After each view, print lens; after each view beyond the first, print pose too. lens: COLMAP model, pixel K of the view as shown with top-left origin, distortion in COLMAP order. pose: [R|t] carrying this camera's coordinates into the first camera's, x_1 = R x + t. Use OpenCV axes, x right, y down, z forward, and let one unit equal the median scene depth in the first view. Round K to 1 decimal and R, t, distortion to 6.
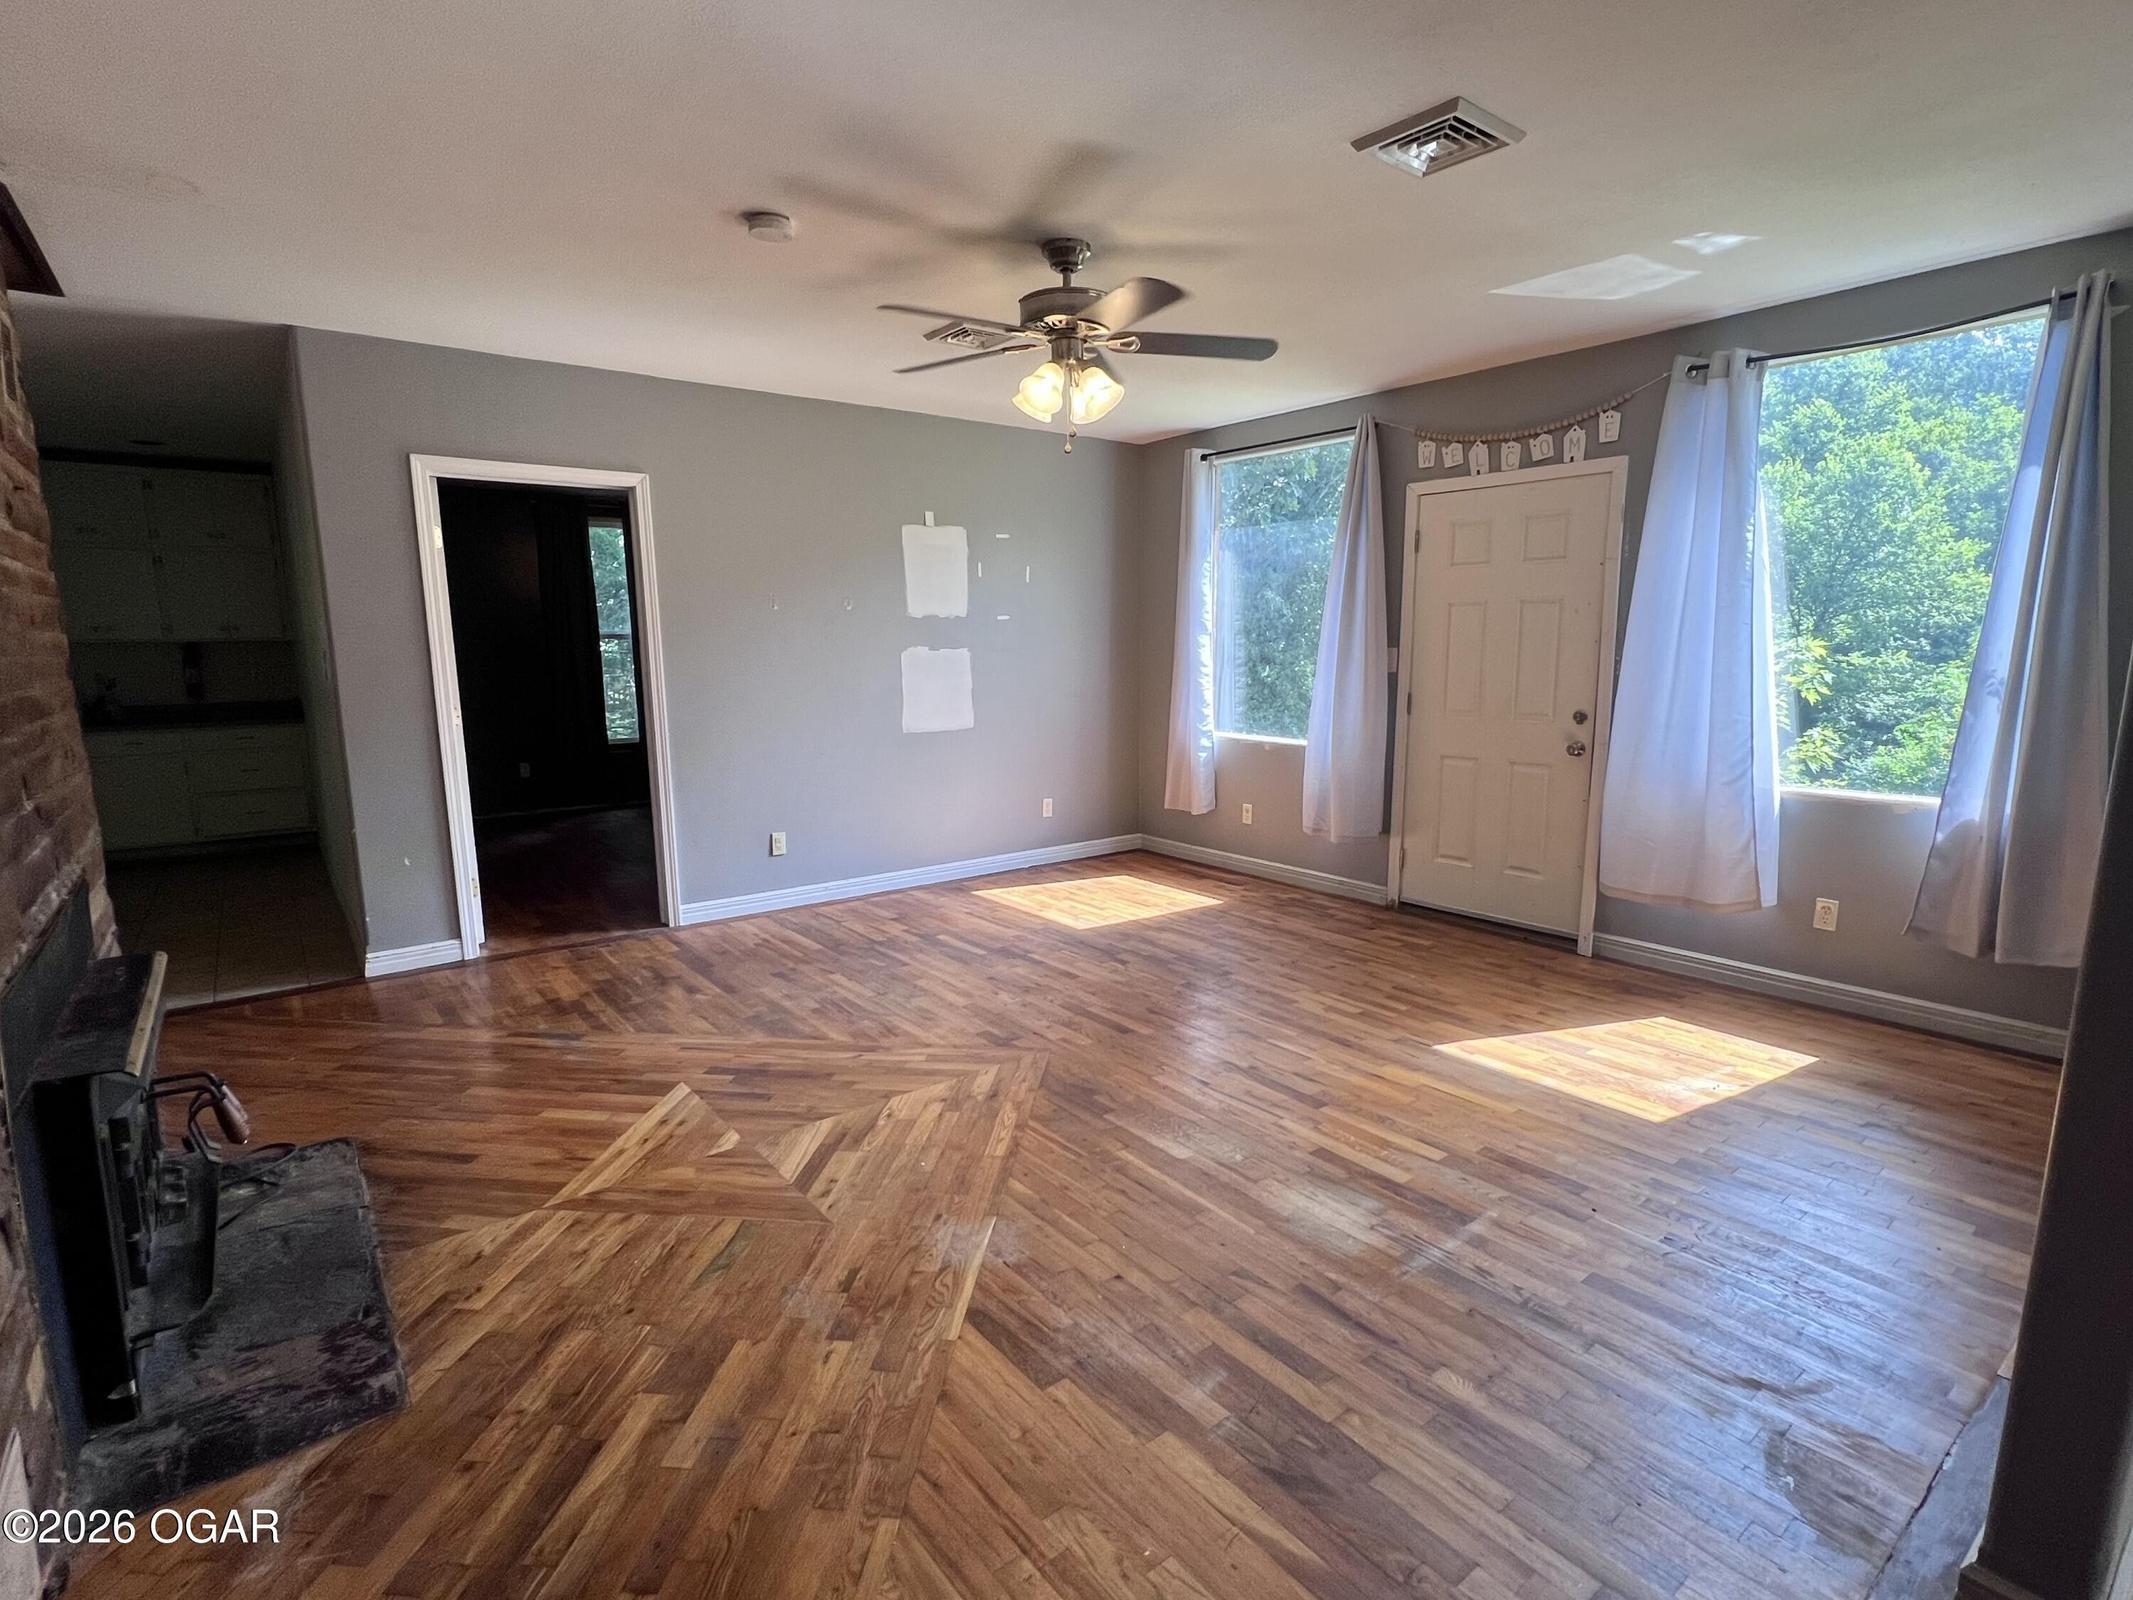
lens RADIAL K [[1044.7, 0, 1073.9], [0, 1044.7, 810.6], [0, 0, 1]] dist [-0.000522, -0.000404]
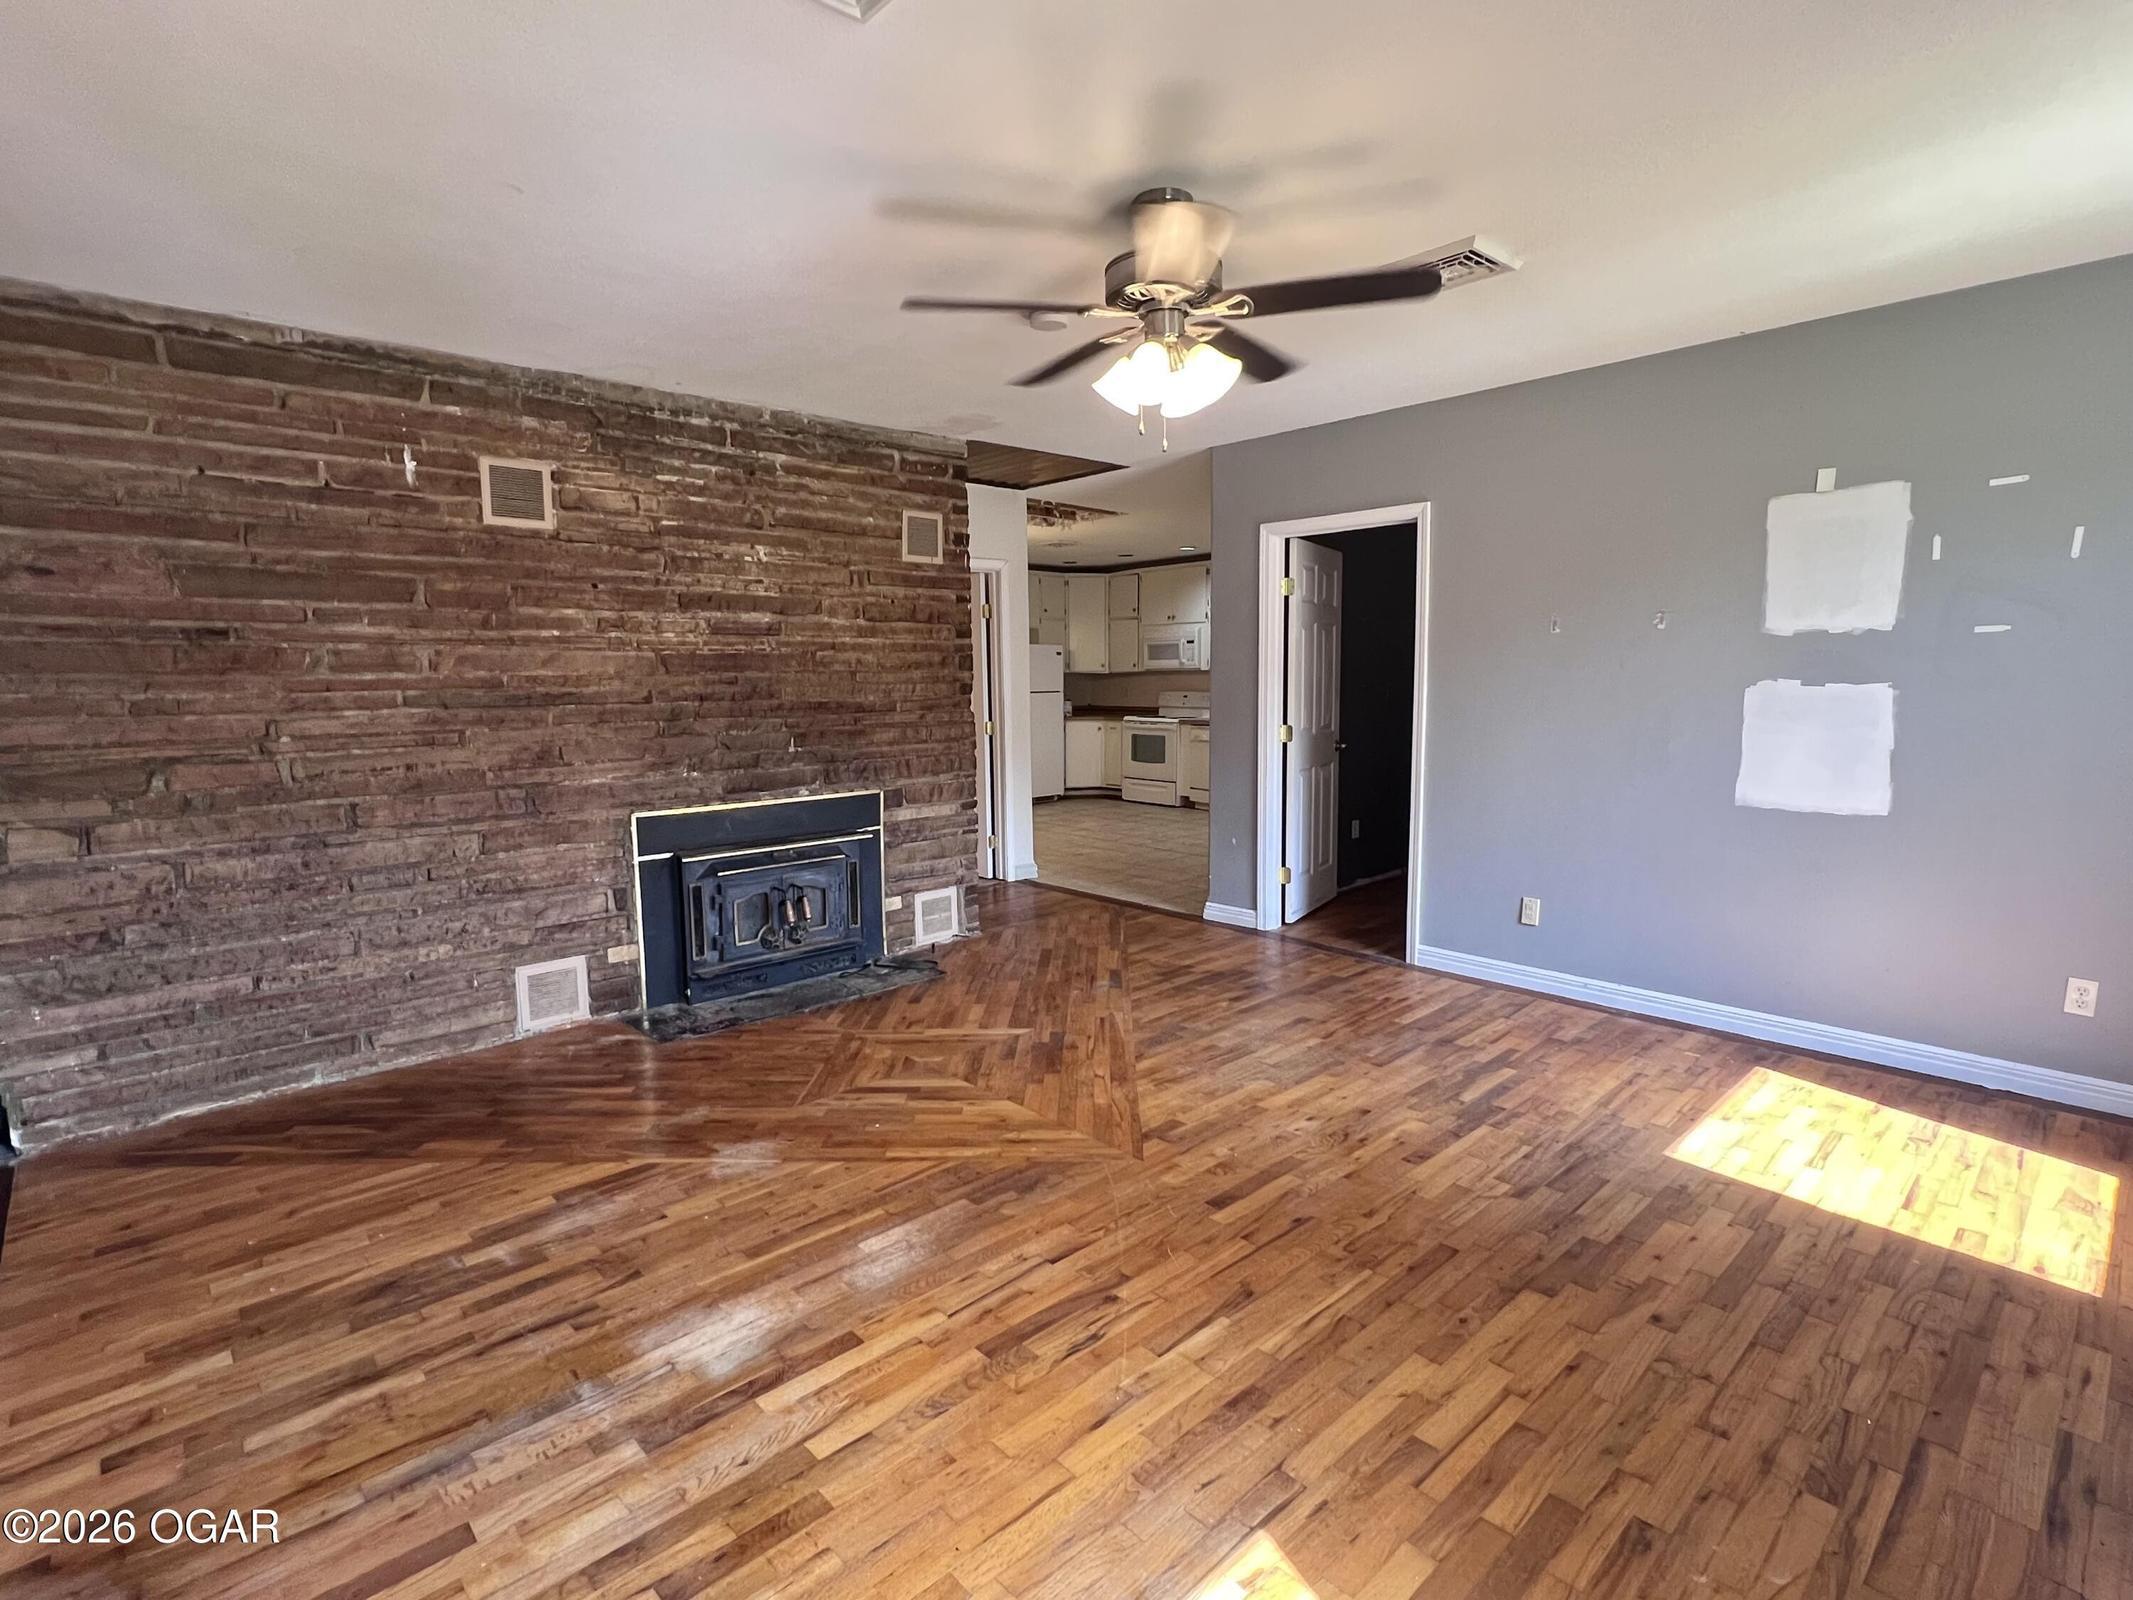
lens RADIAL K [[1044.7, 0, 1067.0], [0, 1044.7, 805.1], [0, 0, 1]] dist [-0.000522, -0.000404]
pose [[0.082006, 0.130432, -0.988060, 0.683955], [-0.150914, 0.981592, 0.117053, -0.127604], [0.985140, 0.139513, 0.100180, 0.724626]]
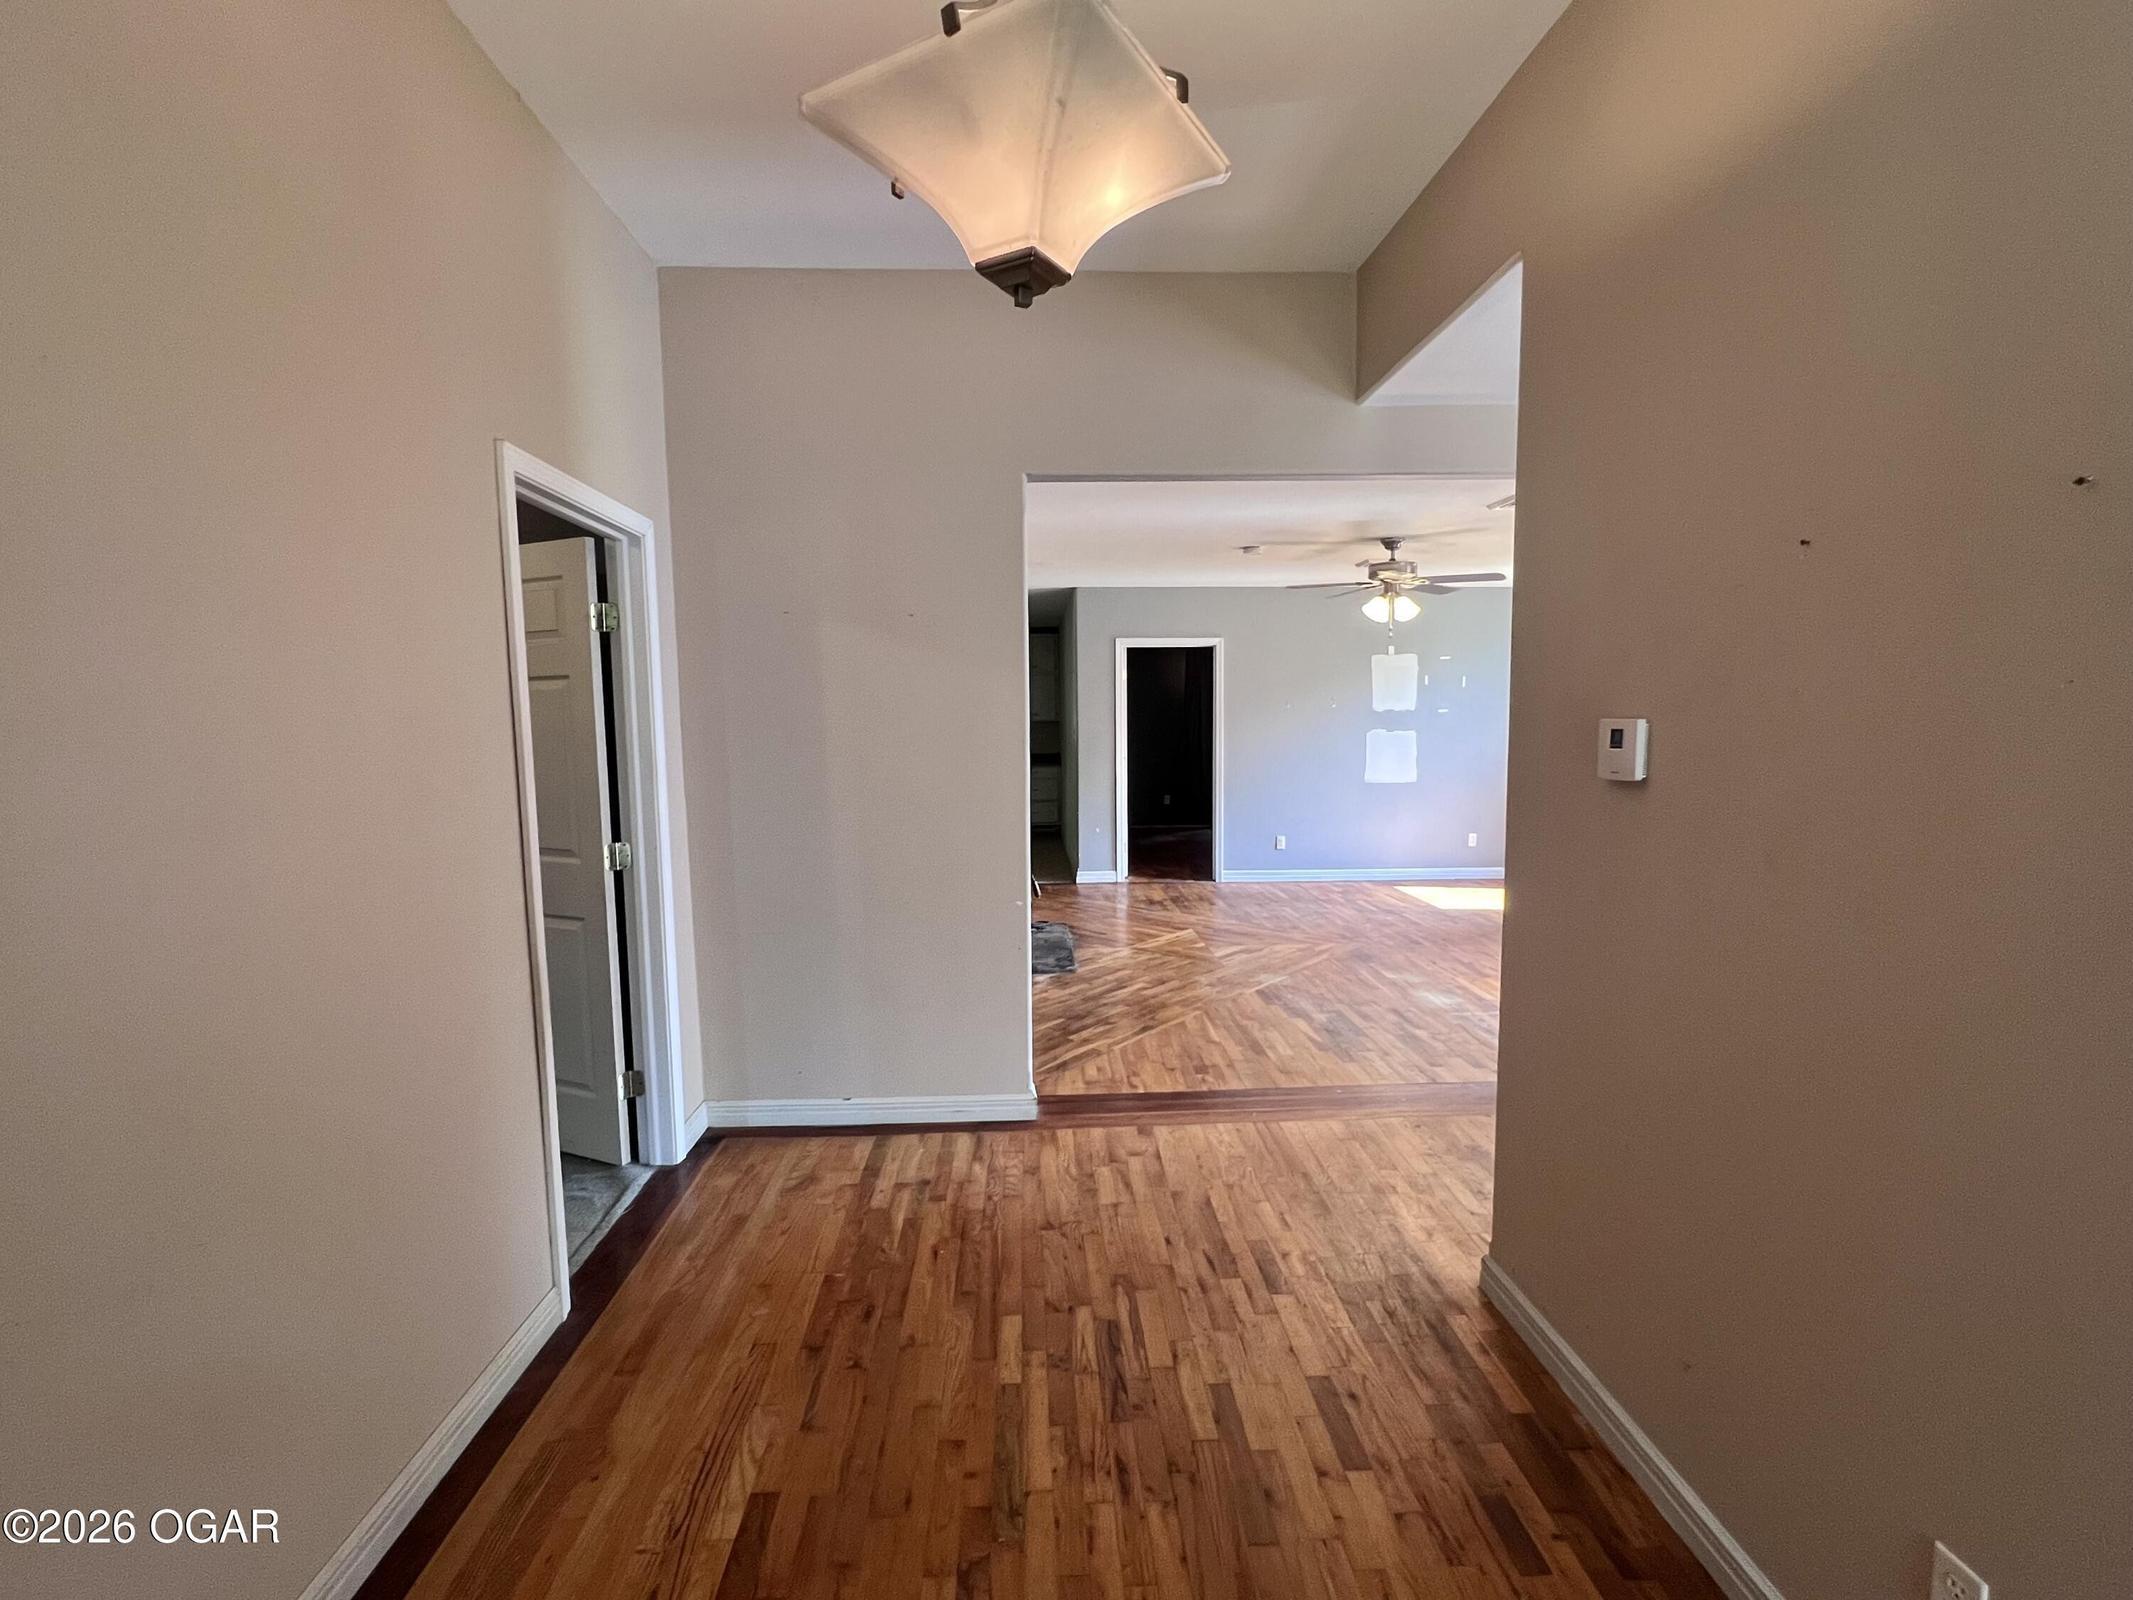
lens RADIAL K [[982.4, 0, 1063.7], [0, 982.4, 805.1], [0, 0, 1]] dist [0.001577, 0.000086]
pose [[0.811853, 0.055866, -0.581182, 0.488921], [-0.095343, 0.994735, -0.037565, 0.087652], [0.576024, 0.085909, 0.812906, -0.703723]]
